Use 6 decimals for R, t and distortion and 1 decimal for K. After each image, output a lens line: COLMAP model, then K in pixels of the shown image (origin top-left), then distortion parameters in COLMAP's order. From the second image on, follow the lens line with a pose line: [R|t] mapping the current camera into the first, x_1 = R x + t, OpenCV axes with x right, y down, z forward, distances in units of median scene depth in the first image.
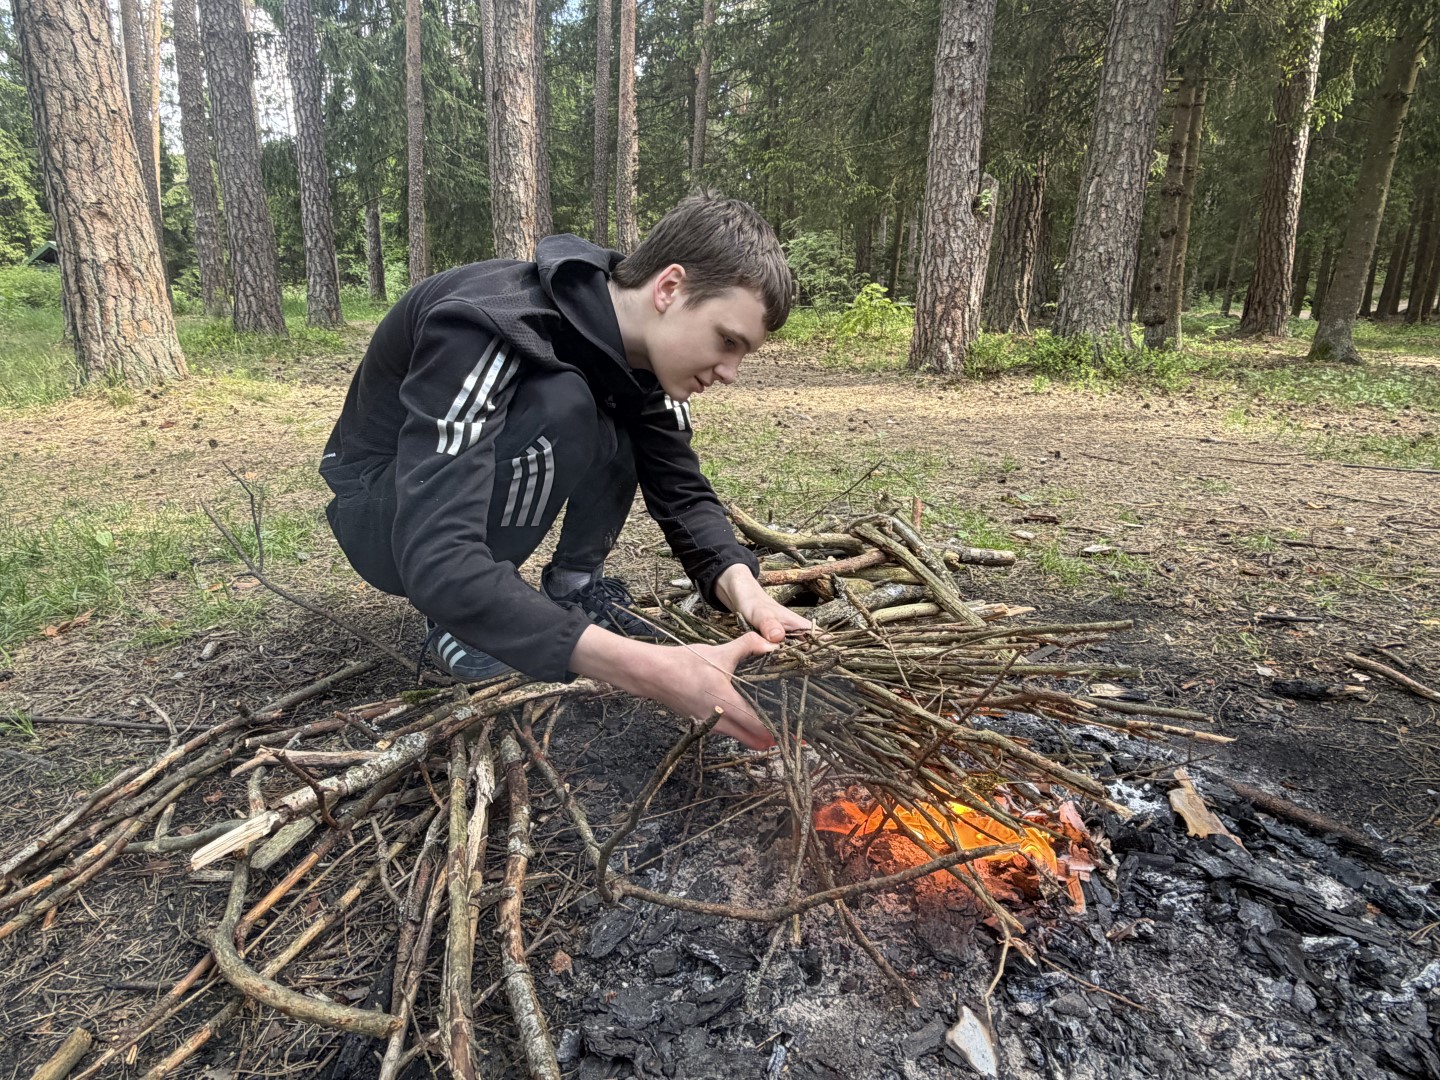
lens RADIAL K [[833.8, 0, 717.9], [0, 833.8, 540.8], [0, 0, 1]] dist [0.001887, -0.000842]
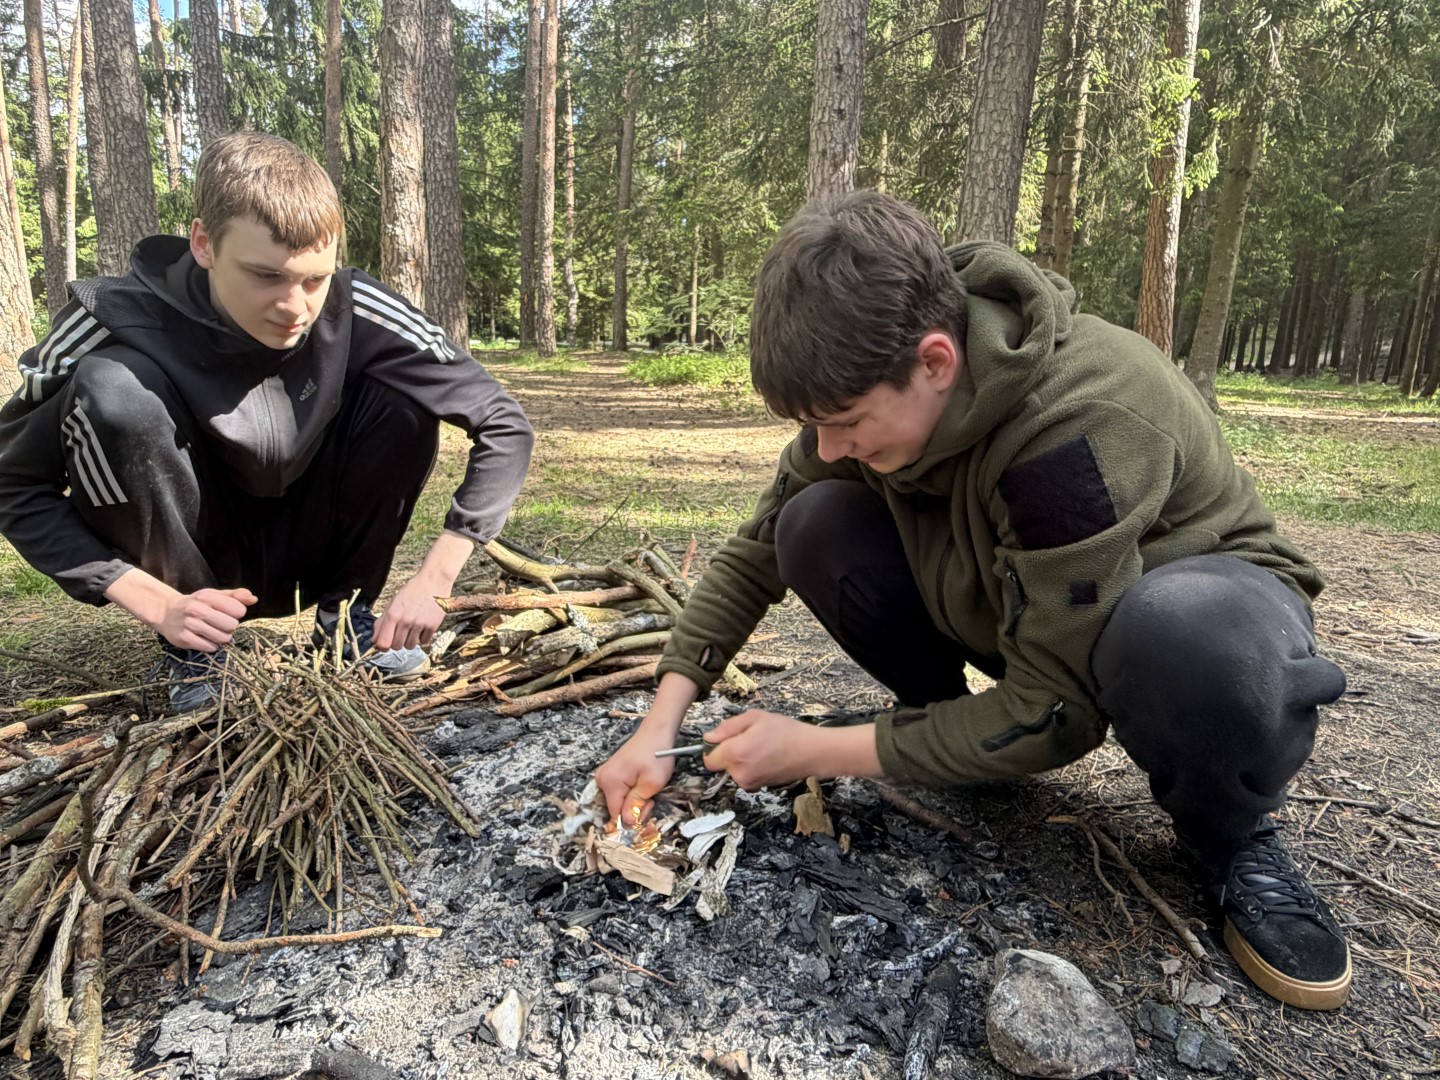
lens RADIAL K [[833.8, 0, 721.5], [0, 833.8, 540.3], [0, 0, 1]] dist [0.001887, -0.000842]
pose [[0.997167, 0.000500, 0.075215, 0.229461], [0.003232, 0.998769, -0.049490, 0.010910], [-0.075148, 0.049593, 0.995938, -0.067553]]
